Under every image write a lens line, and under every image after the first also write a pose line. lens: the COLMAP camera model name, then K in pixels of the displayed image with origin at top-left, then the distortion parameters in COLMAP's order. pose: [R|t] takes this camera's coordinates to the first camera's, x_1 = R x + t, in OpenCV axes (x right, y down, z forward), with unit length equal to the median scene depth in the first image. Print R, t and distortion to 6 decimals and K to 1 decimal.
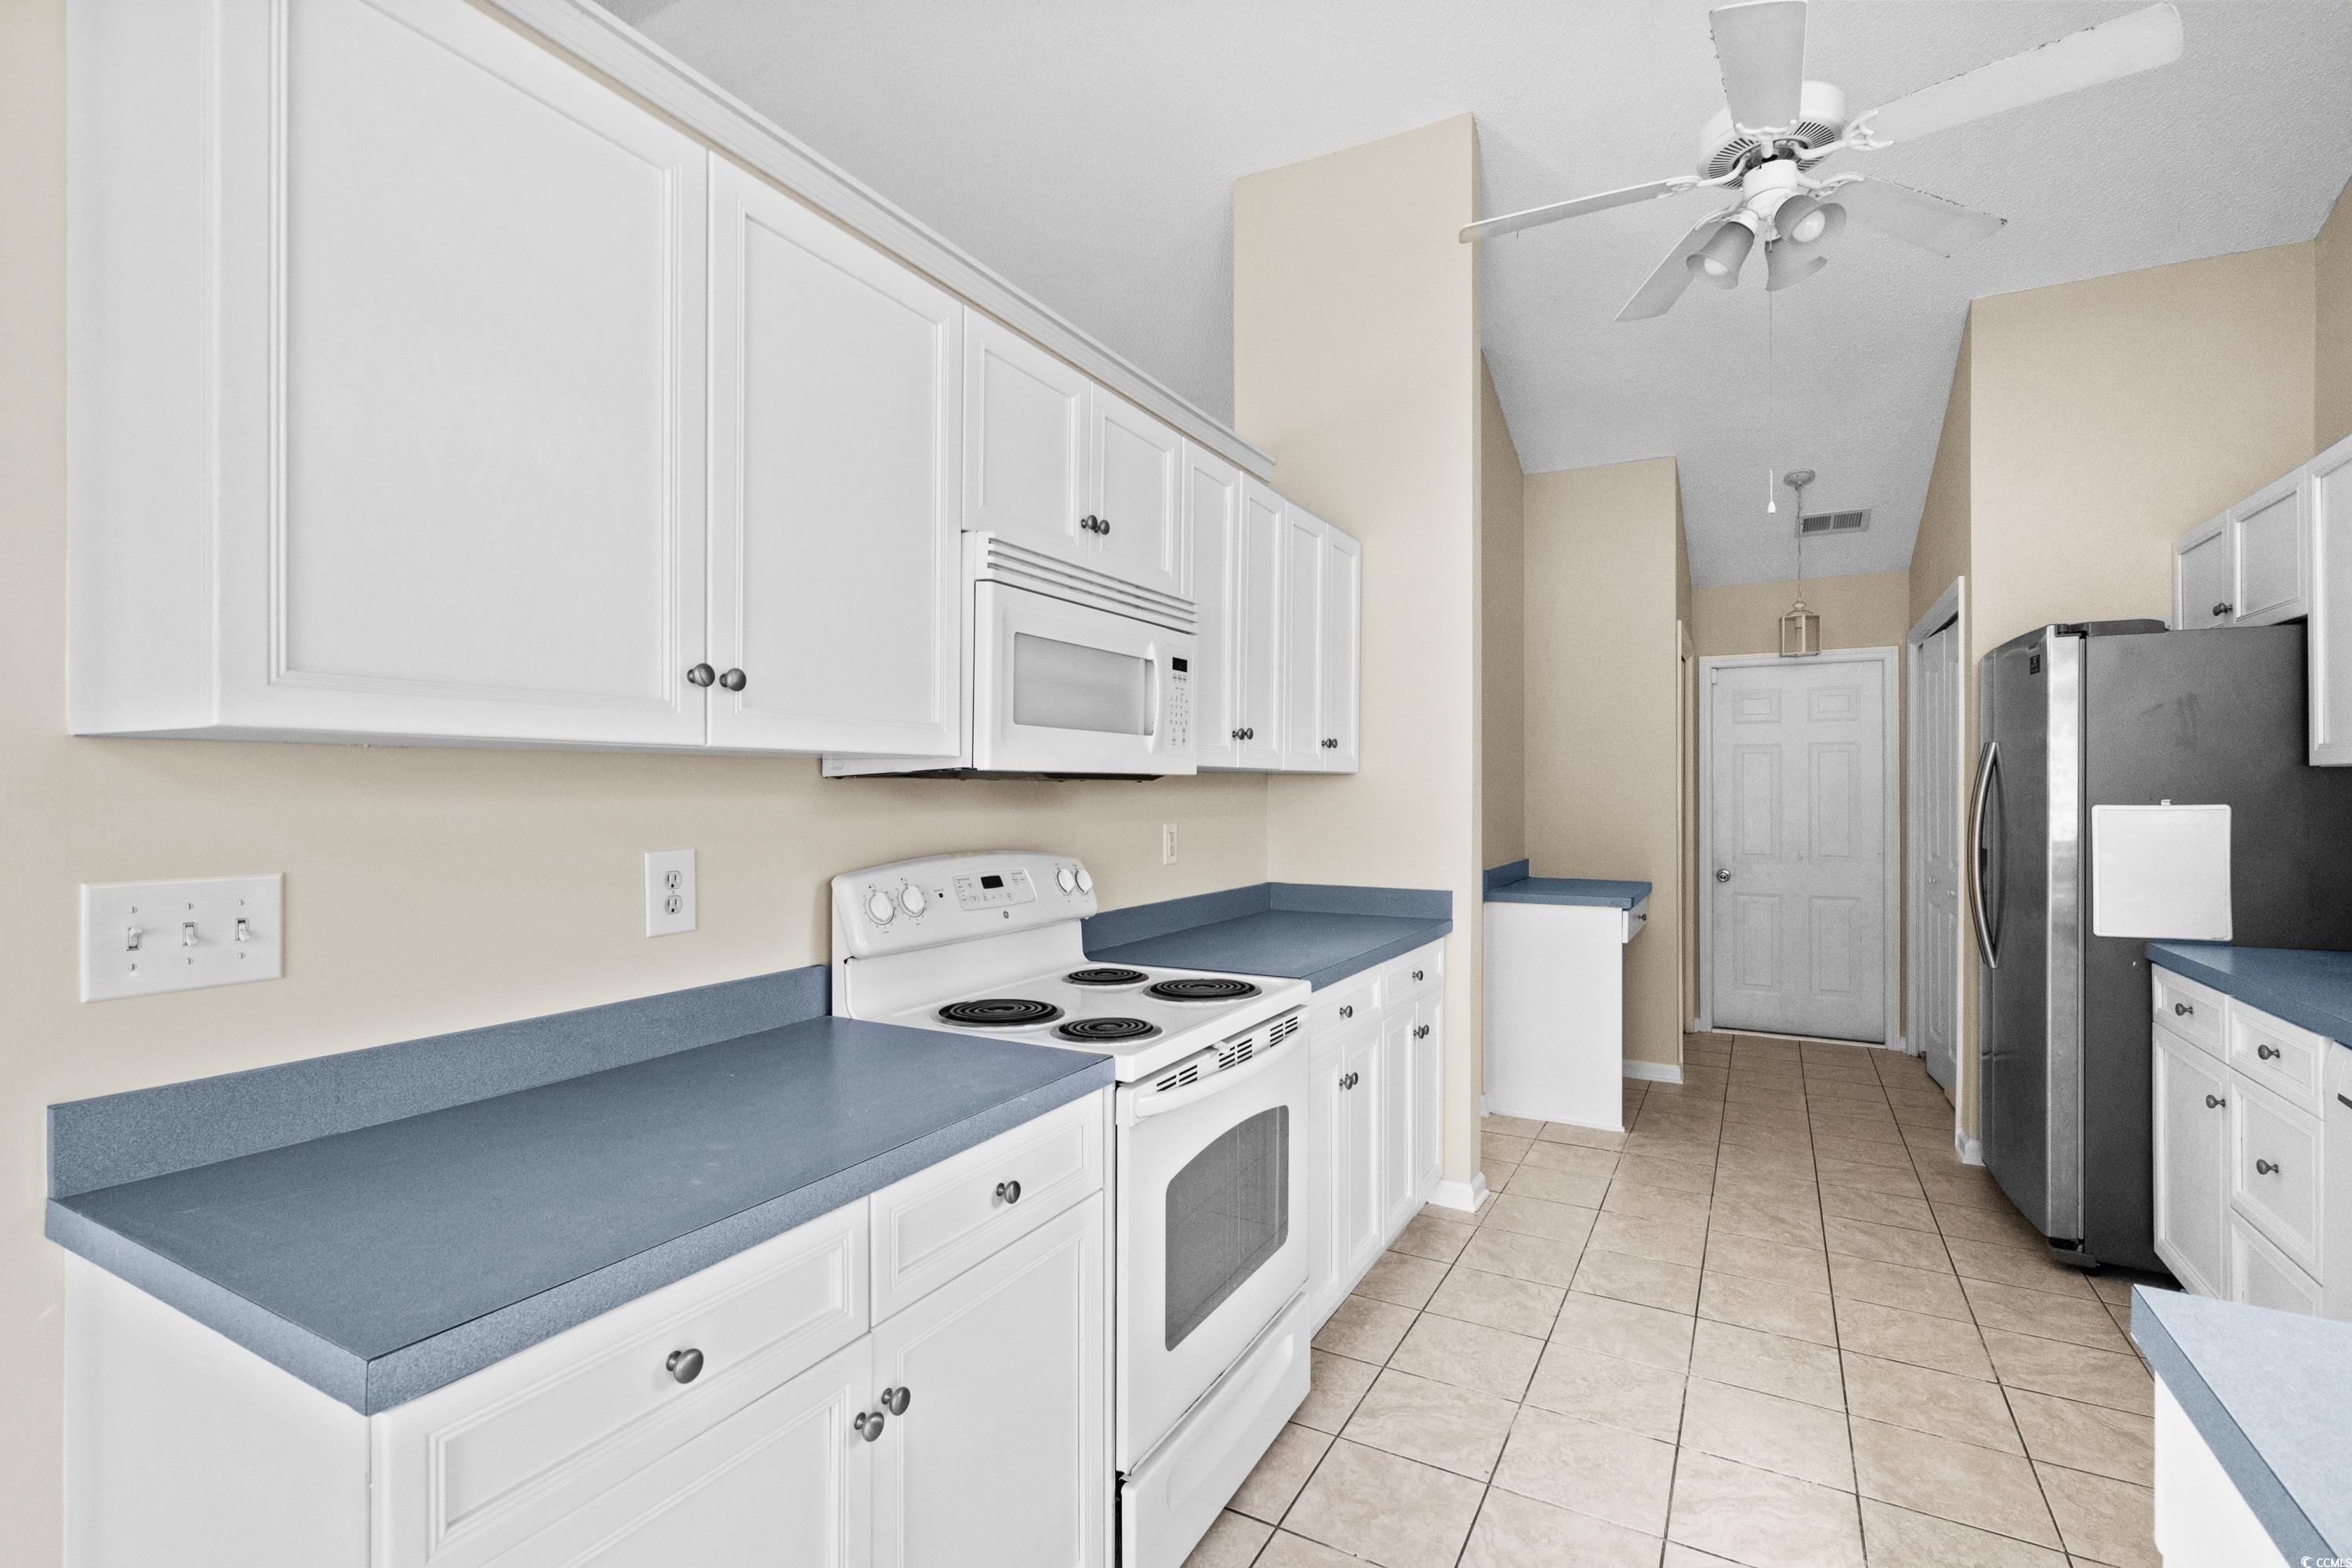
lens RADIAL K [[1062.5, 0, 1167.5], [0, 1062.5, 785.5], [0, 0, 1]] dist [-0.004040, 0.000804]
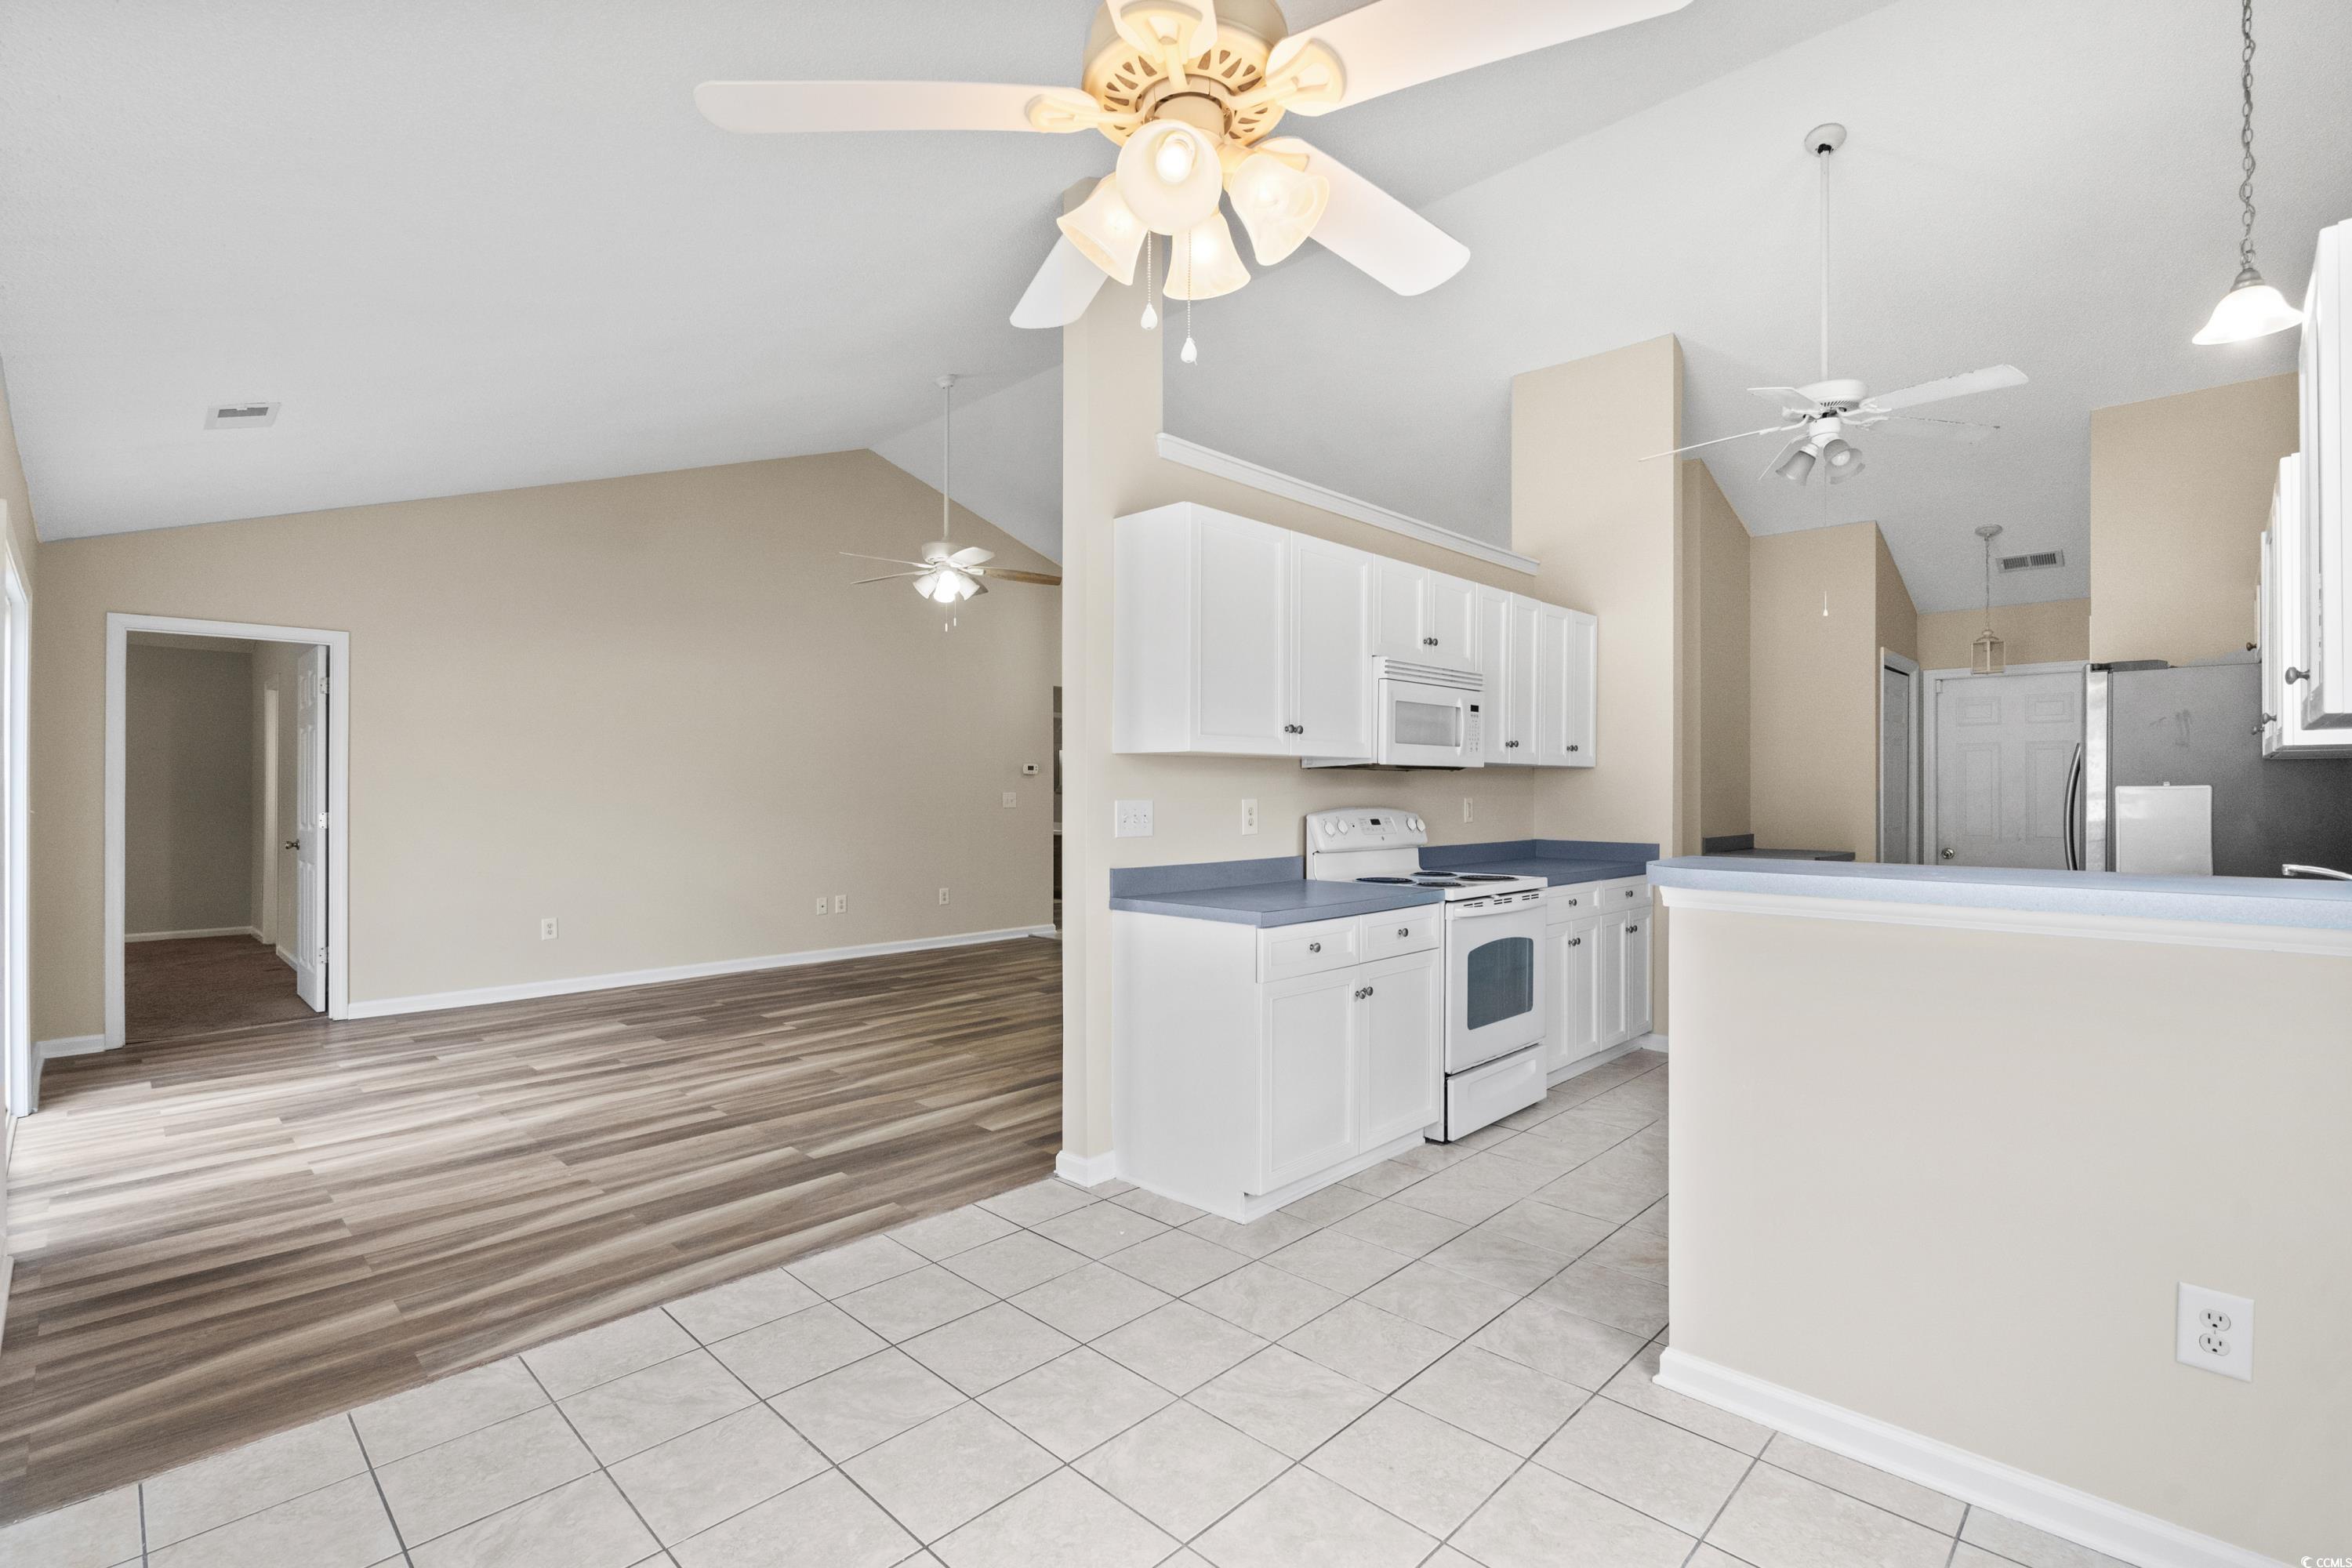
lens RADIAL K [[1062.5, 0, 1167.5], [0, 1062.5, 785.5], [0, 0, 1]] dist [-0.004040, 0.000804]
pose [[0.964266, 0.000051, -0.264936, -0.012172], [-0.000249, 1.000000, -0.000715, 0.019953], [0.264936, 0.000756, 0.964266, -0.802122]]
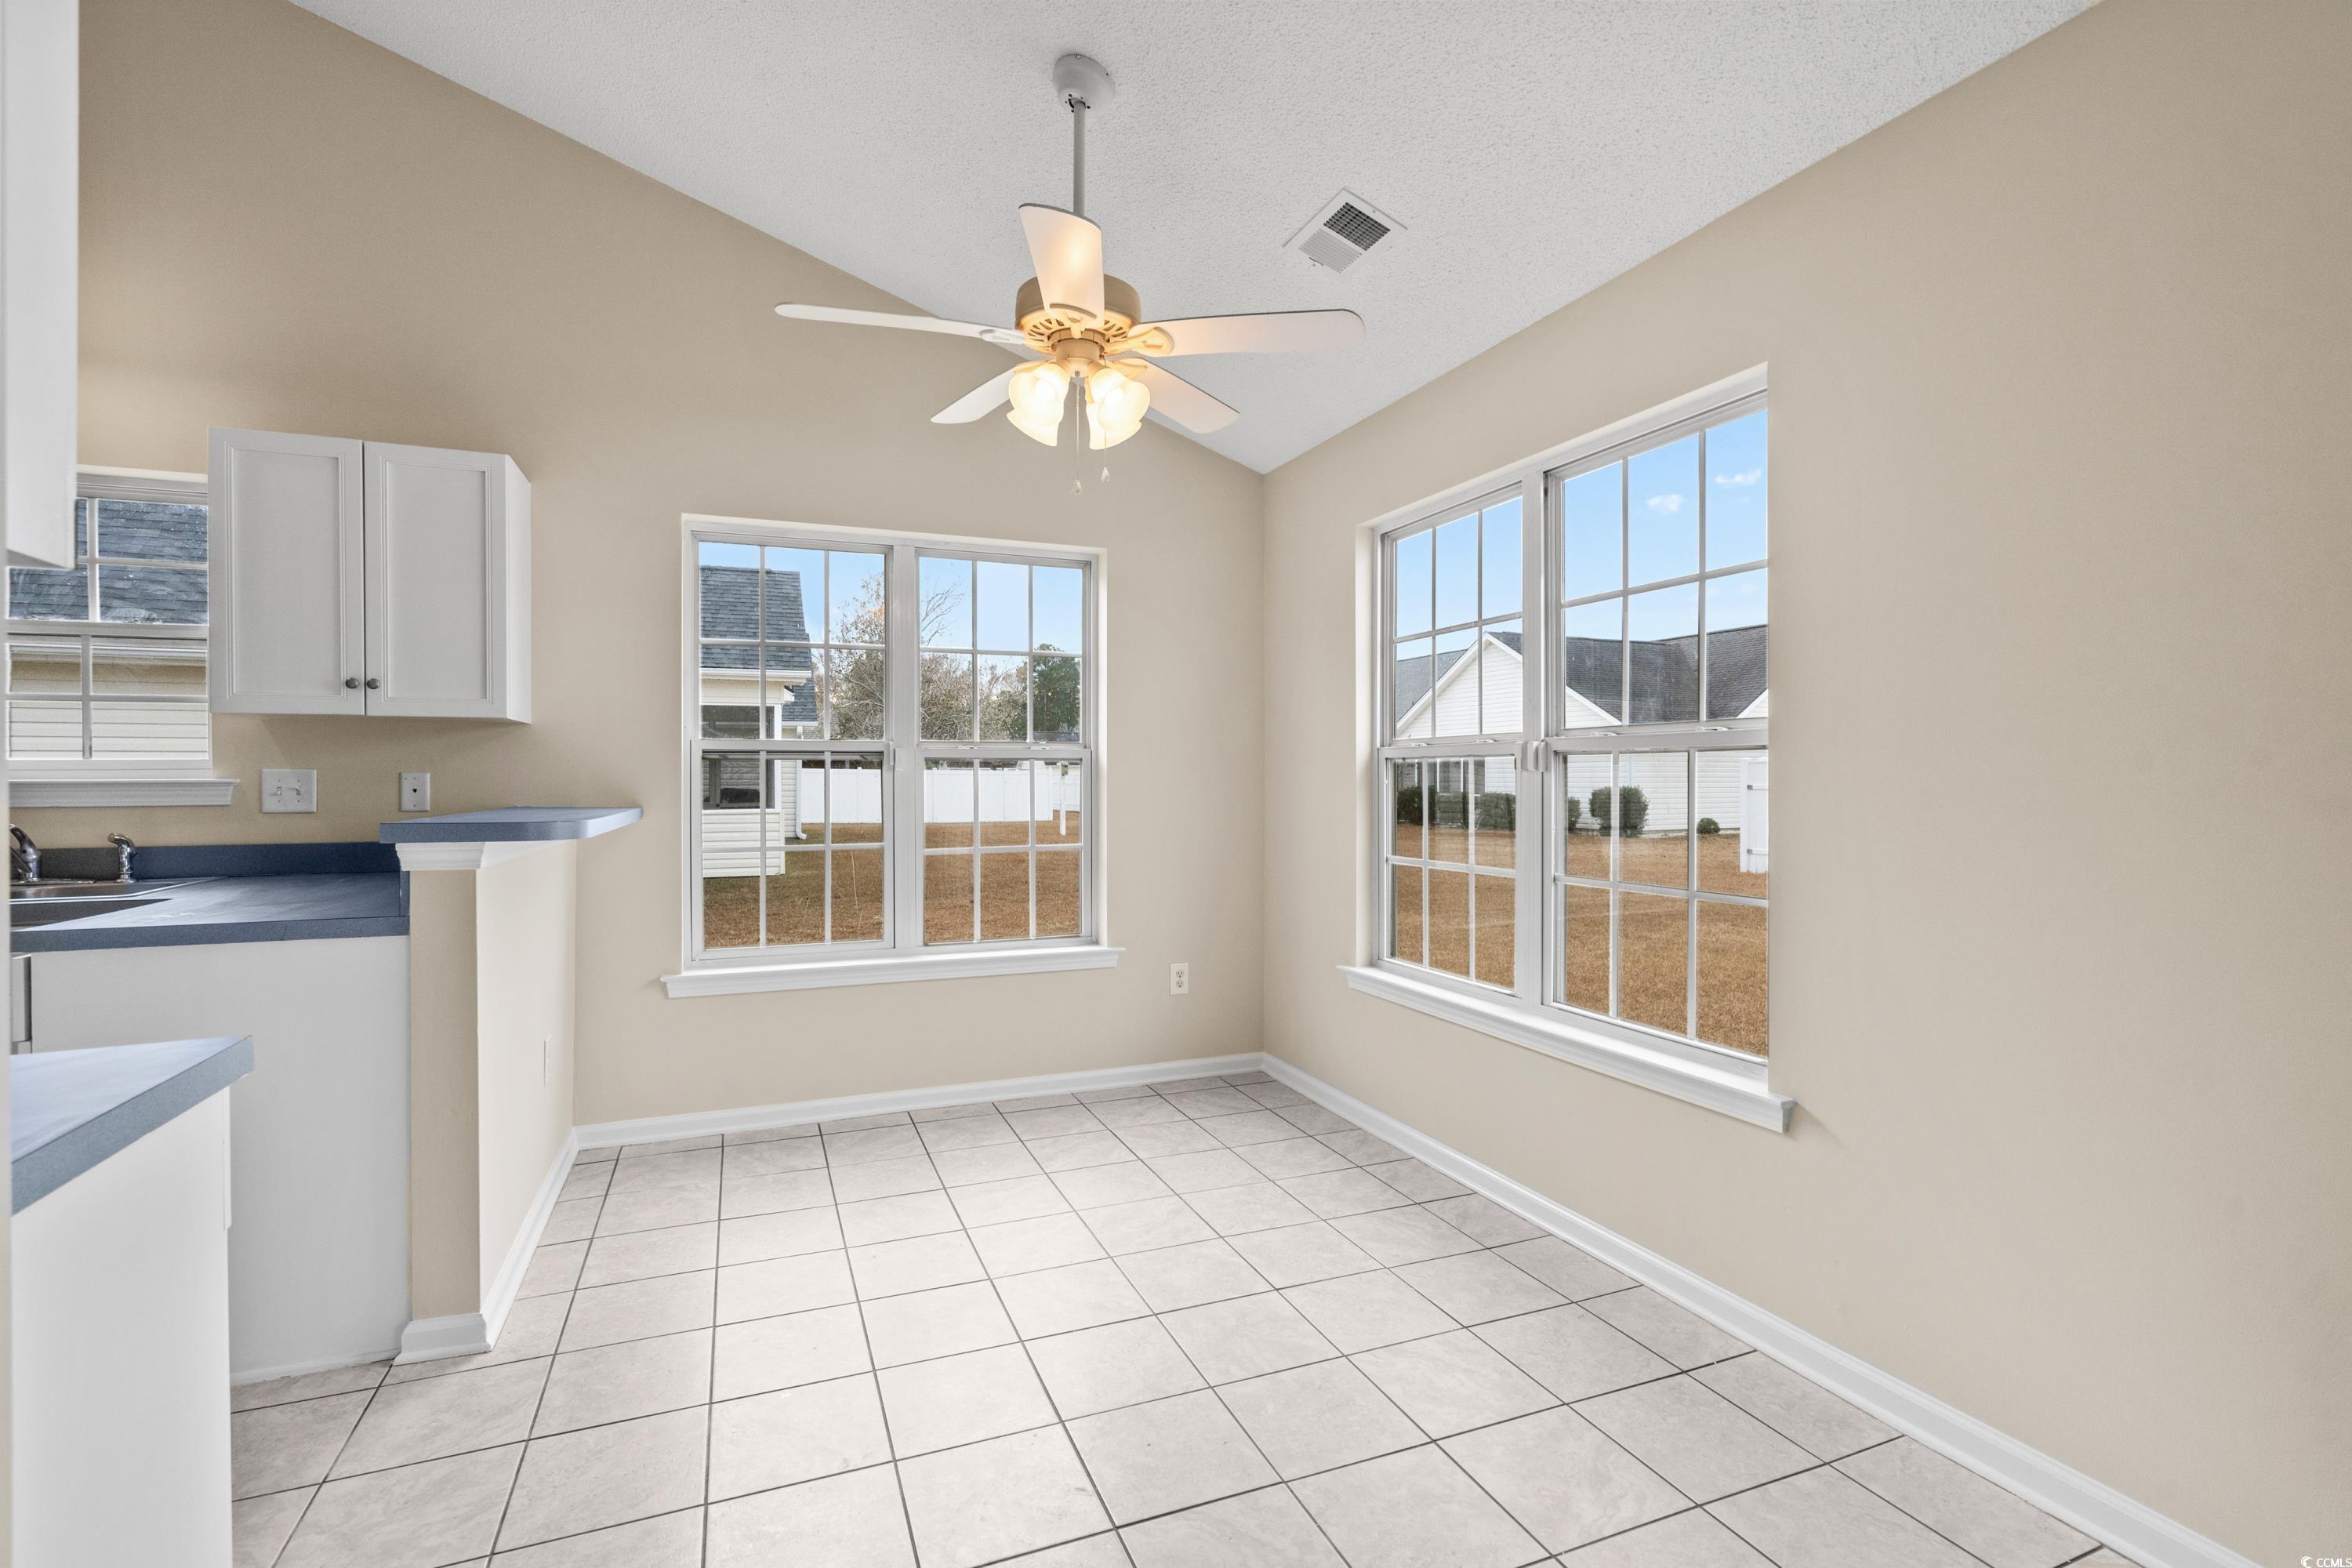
lens RADIAL K [[1062.5, 0, 1167.5], [0, 1062.5, 785.5], [0, 0, 1]] dist [-0.004040, 0.000804]
pose [[-0.777863, -0.000584, 0.628433, -0.764406], [-0.000468, 1.000000, 0.000350, 0.047042], [-0.628434, -0.000021, -0.777863, 0.370529]]
